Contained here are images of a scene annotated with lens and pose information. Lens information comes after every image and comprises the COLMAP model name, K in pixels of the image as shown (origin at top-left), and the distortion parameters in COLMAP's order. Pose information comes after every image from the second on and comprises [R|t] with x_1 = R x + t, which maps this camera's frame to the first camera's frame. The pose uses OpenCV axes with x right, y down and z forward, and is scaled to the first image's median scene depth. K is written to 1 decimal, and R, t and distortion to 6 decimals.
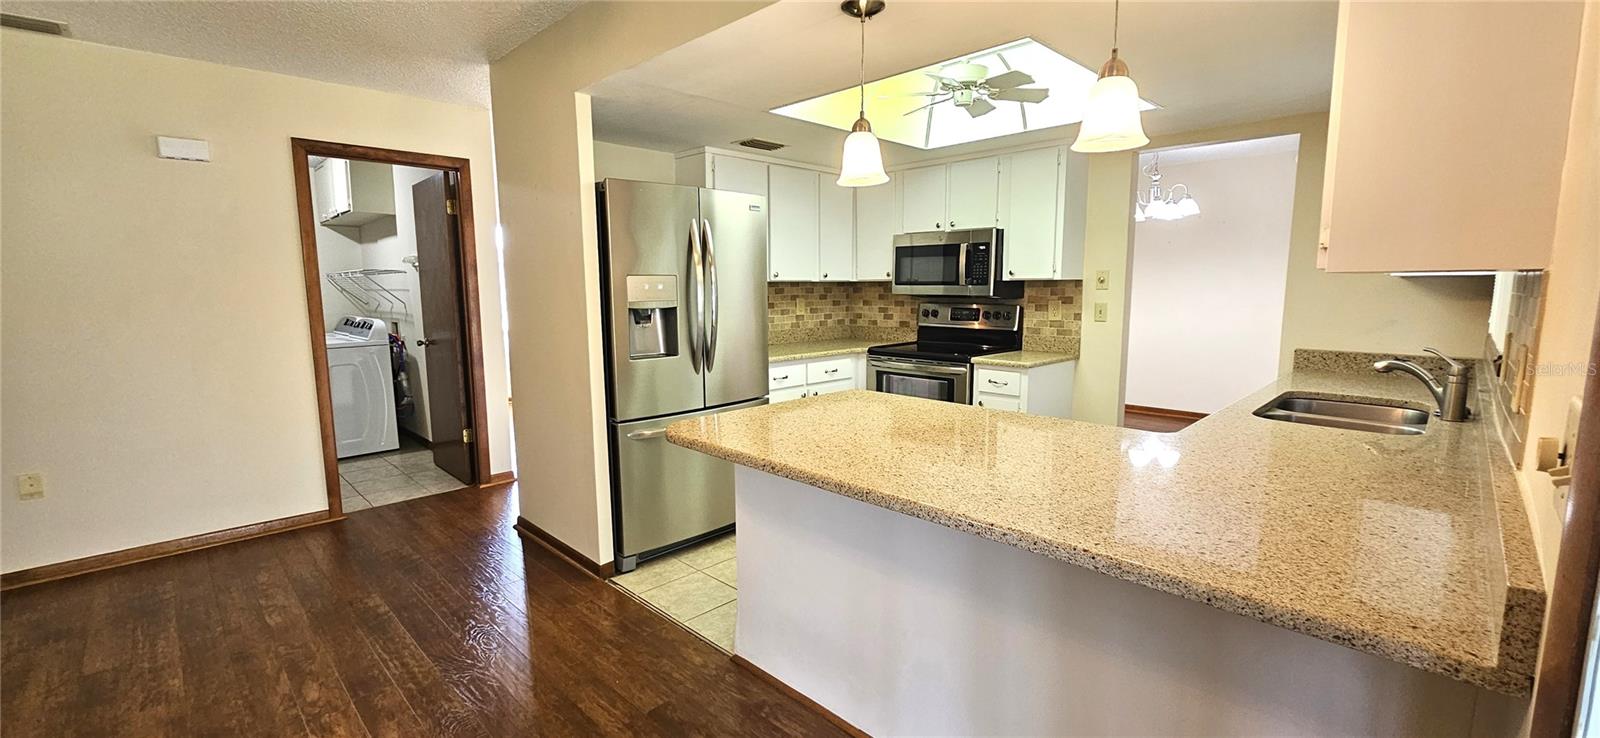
lens RADIAL K [[657.2, 0, 800.8], [0, 657.2, 373.2], [0, 0, 1]] dist [-0.002714, 0.001377]
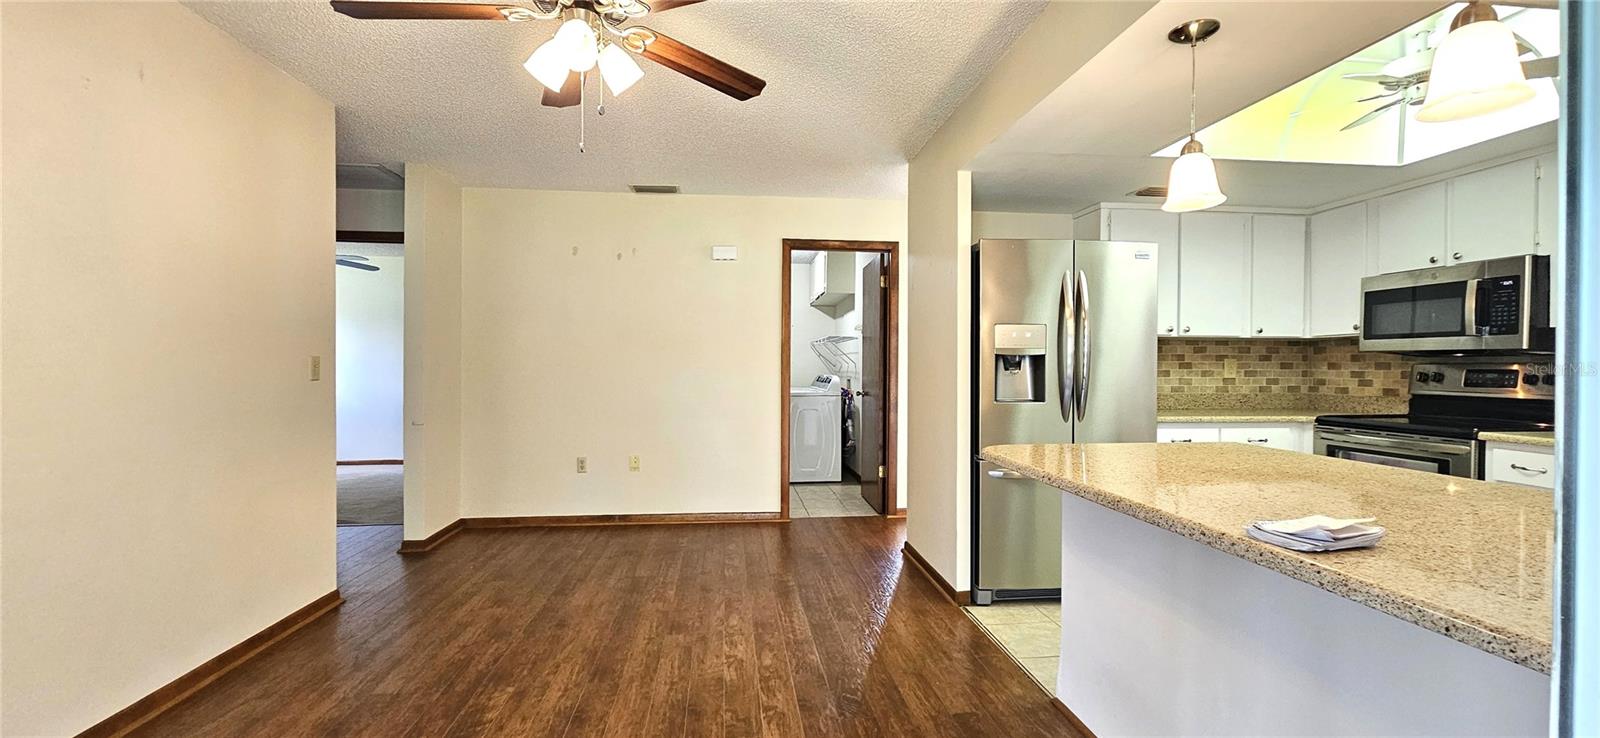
lens RADIAL K [[657.2, 0, 795.5], [0, 657.2, 372.9], [0, 0, 1]] dist [-0.002714, 0.001377]
pose [[0.777466, 0.016445, -0.628710, 0.139835], [-0.093429, 0.991586, -0.089598, 0.051128], [0.621947, 0.128399, 0.772461, -0.036461]]
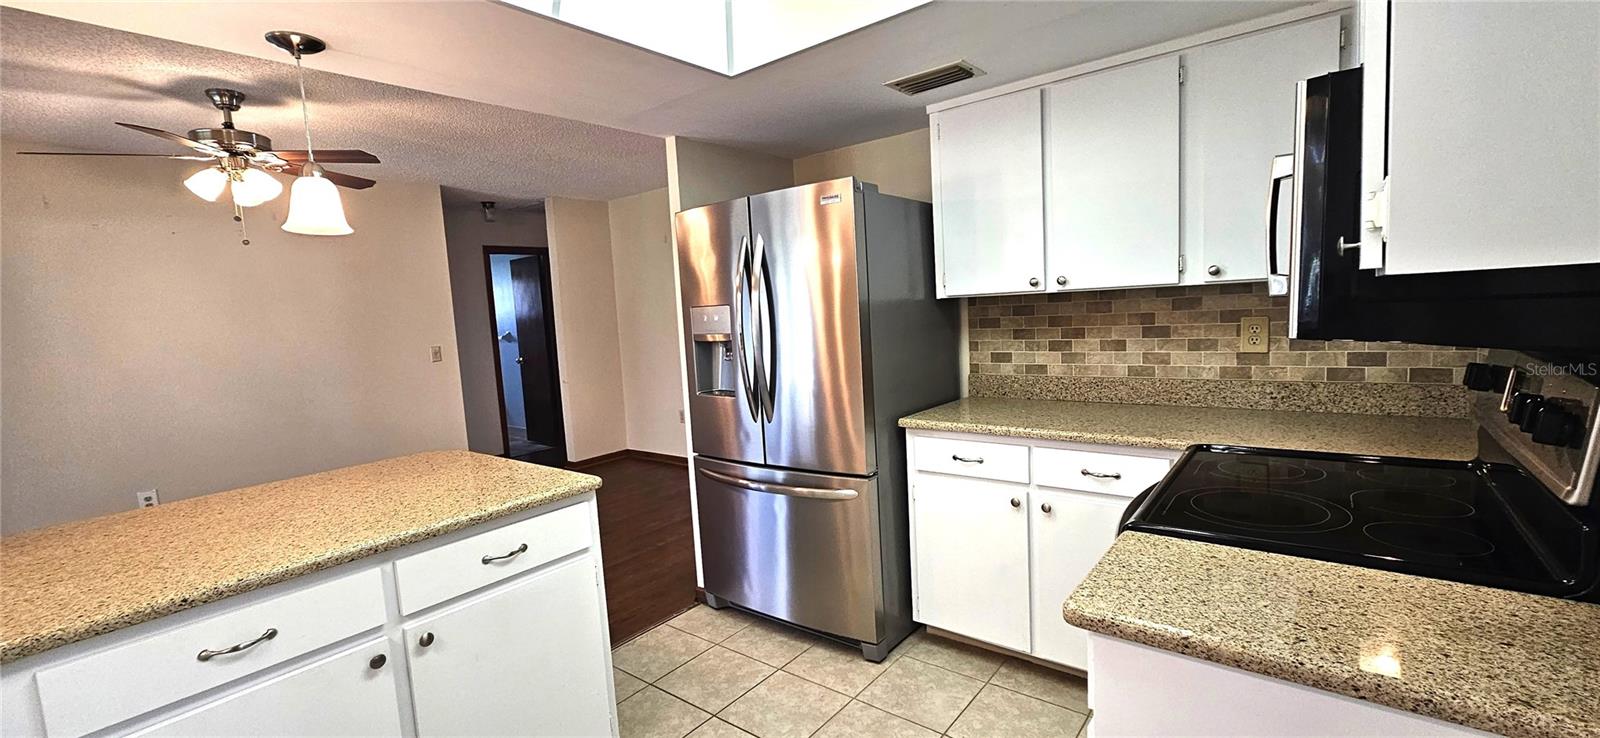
lens RADIAL K [[657.2, 0, 790.2], [0, 657.2, 370.9], [0, 0, 1]] dist [-0.002714, 0.001377]
pose [[0.110104, 0.098489, -0.989028, 0.612974], [-0.077521, 0.992898, 0.090244, -0.130499], [0.990892, 0.066734, 0.116957, 0.873115]]
